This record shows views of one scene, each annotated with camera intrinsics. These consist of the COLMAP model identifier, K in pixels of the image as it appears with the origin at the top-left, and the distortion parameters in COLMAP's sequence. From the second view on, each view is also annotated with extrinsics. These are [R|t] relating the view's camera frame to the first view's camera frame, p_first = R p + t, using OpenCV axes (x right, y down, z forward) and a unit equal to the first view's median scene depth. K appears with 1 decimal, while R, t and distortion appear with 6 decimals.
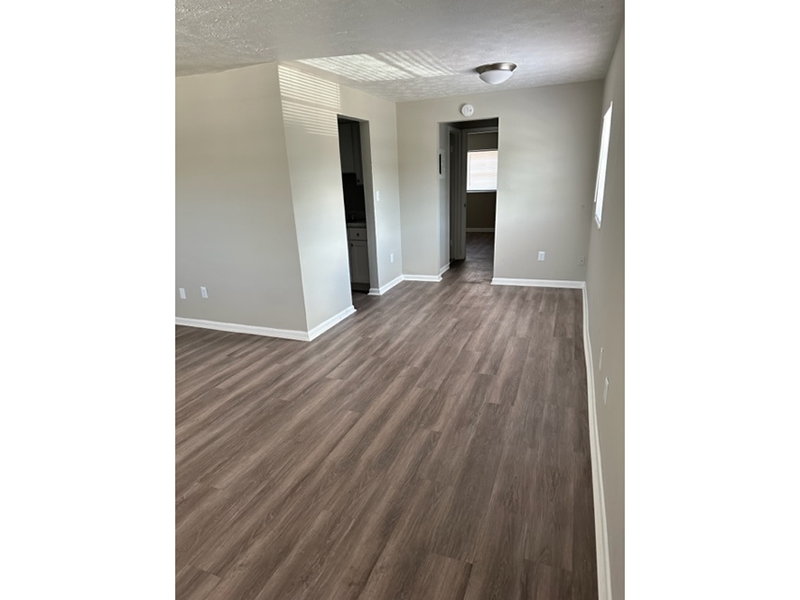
lens RADIAL K [[428.5, 0, 396.6], [0, 428.5, 301.9], [0, 0, 1]] dist [0.006687, -0.012466]
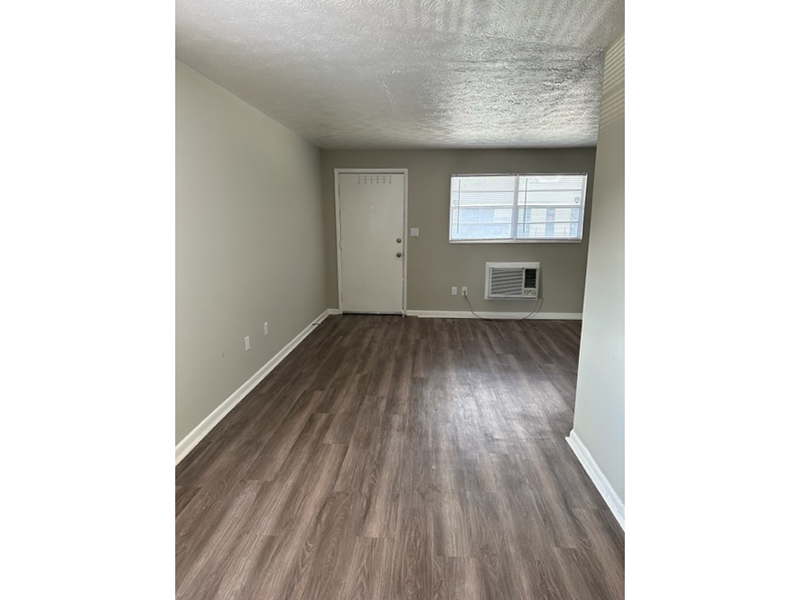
lens RADIAL K [[428.5, 0, 398.1], [0, 428.5, 299.6], [0, 0, 1]] dist [0.006687, -0.012466]
pose [[-0.952690, 0.105693, -0.284976, 0.287602], [-0.035978, 0.891786, 0.451025, -0.508447], [0.301808, 0.439940, -0.845792, 1.732026]]
